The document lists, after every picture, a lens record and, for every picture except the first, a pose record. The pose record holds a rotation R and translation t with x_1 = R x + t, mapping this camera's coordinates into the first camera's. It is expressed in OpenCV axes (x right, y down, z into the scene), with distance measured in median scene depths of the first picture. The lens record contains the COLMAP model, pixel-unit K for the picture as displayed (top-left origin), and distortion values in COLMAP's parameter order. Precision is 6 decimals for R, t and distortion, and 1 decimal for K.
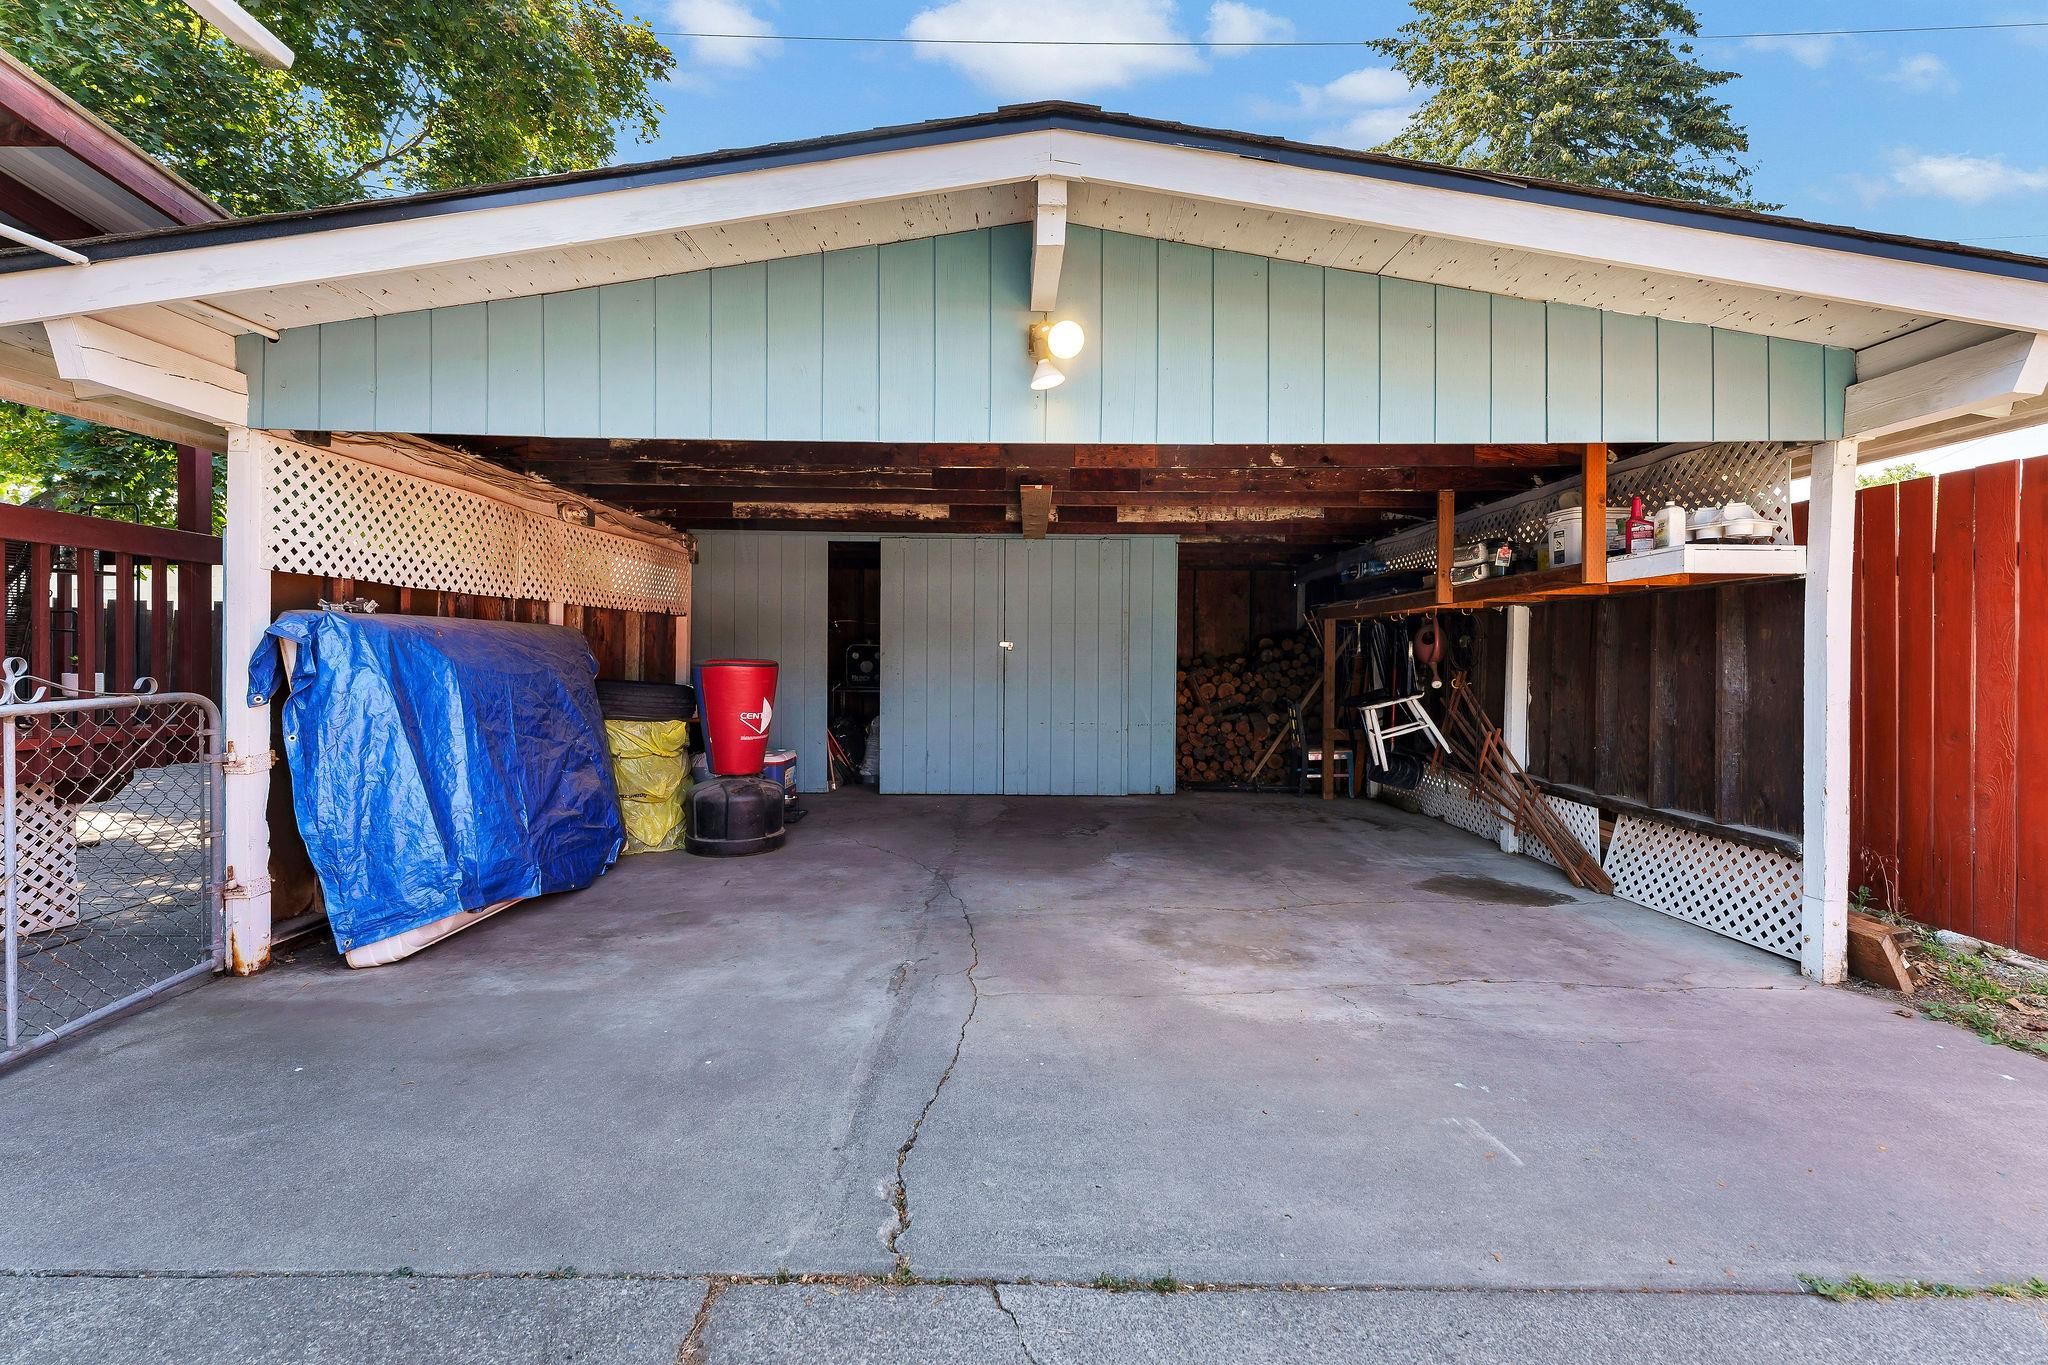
lens RADIAL K [[867.5, 0, 1037.0], [0, 867.5, 669.0], [0, 0, 1]] dist [0.007378, -0.000400]
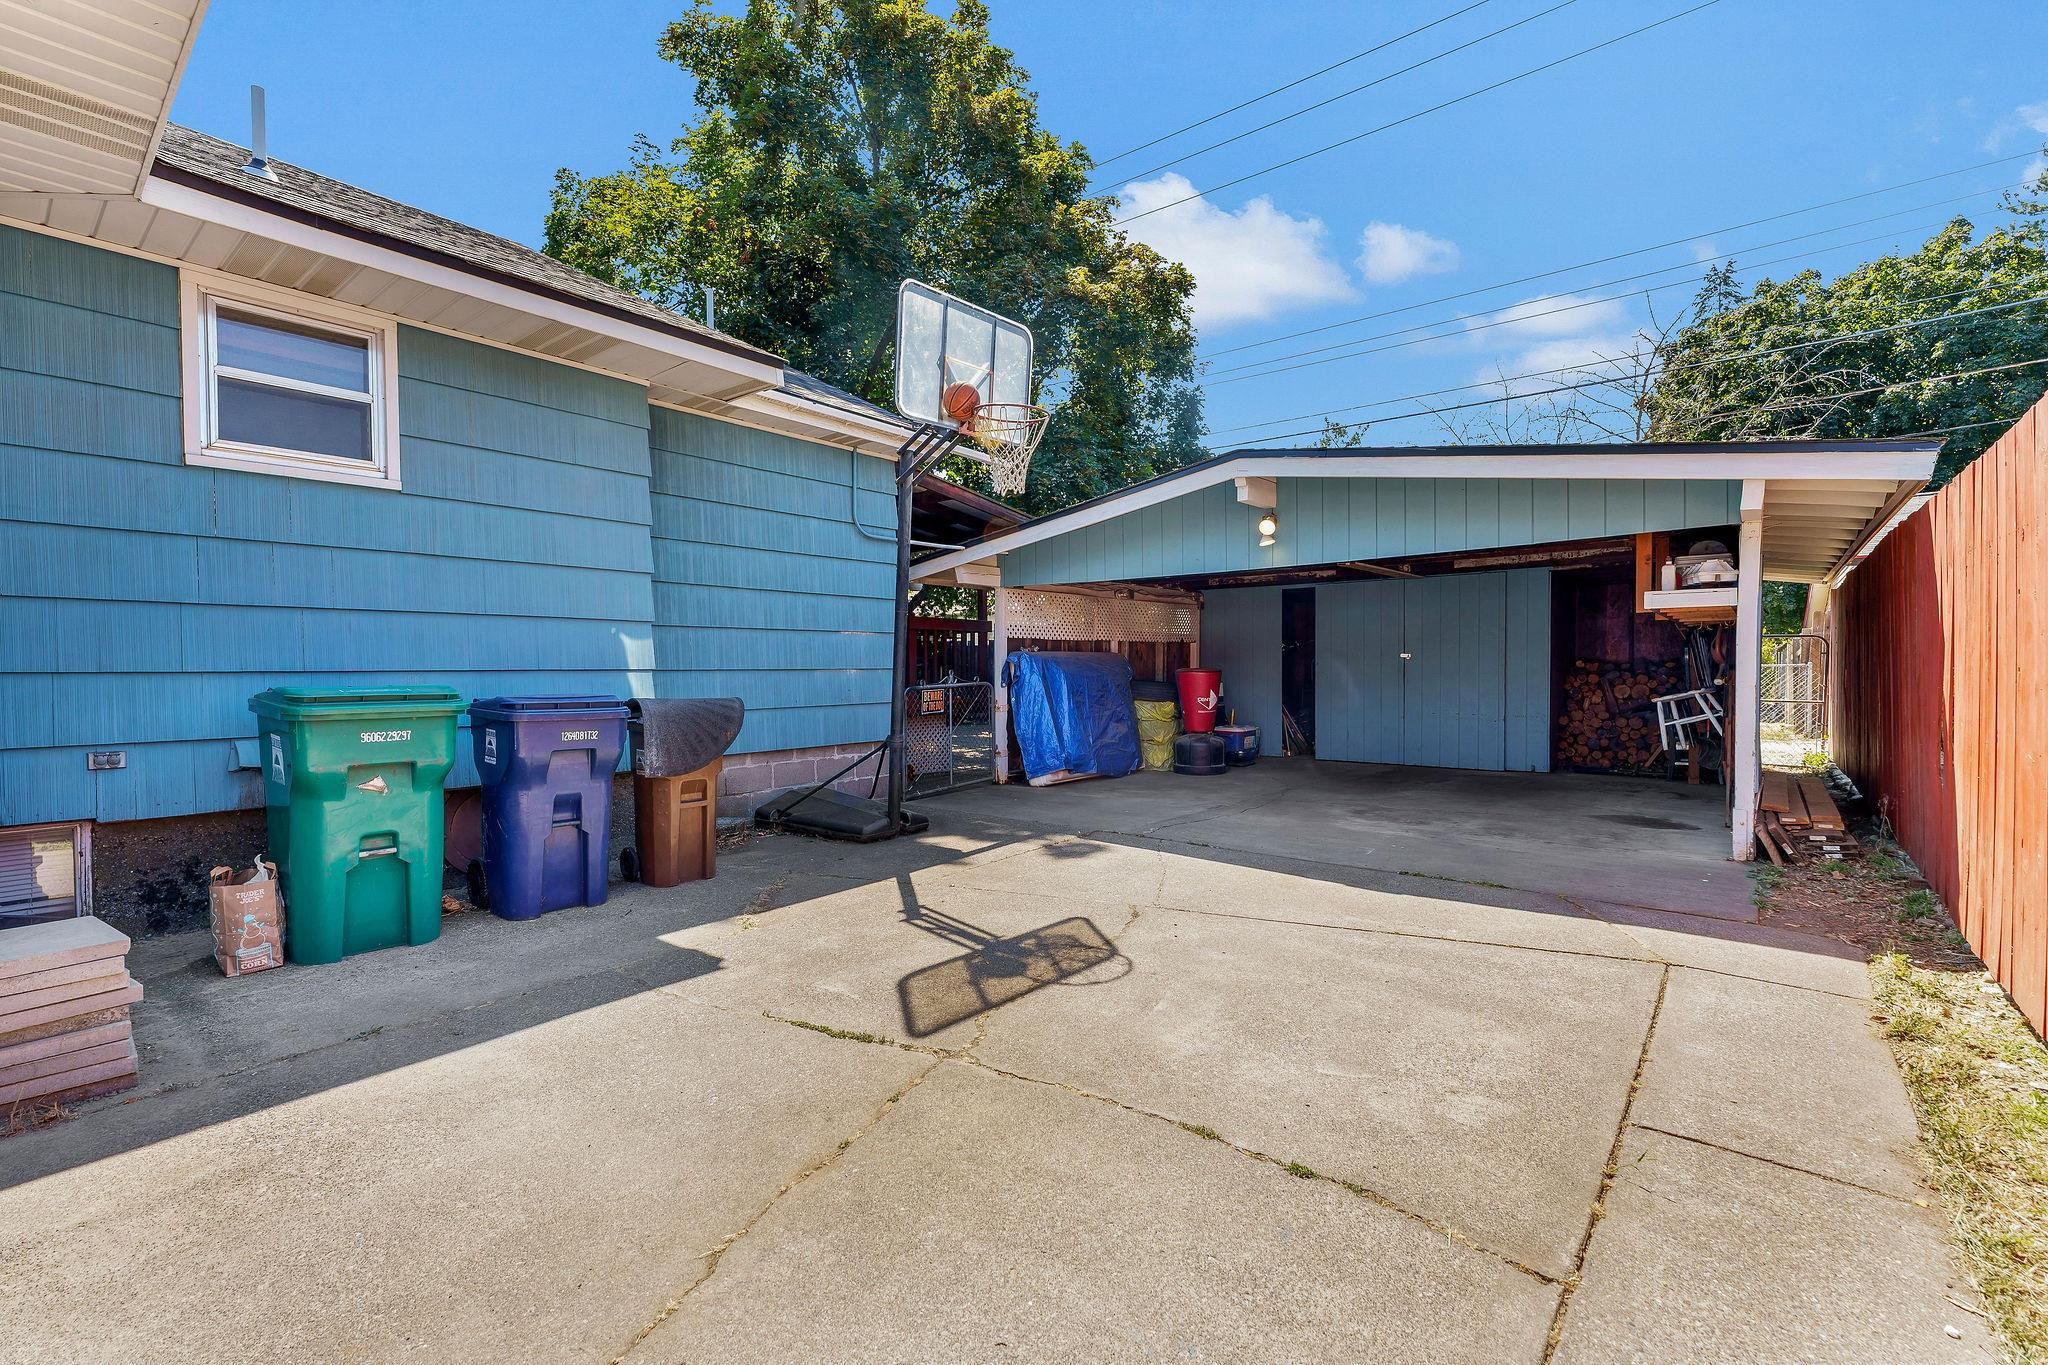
lens RADIAL K [[867.5, 0, 1013.3], [0, 867.5, 681.6], [0, 0, 1]] dist [0.007378, -0.000400]
pose [[0.753241, -0.001870, -0.657742, 0.662466], [0.003489, 0.999993, 0.001153, 0.015119], [0.657735, -0.003164, 0.753242, -0.743374]]
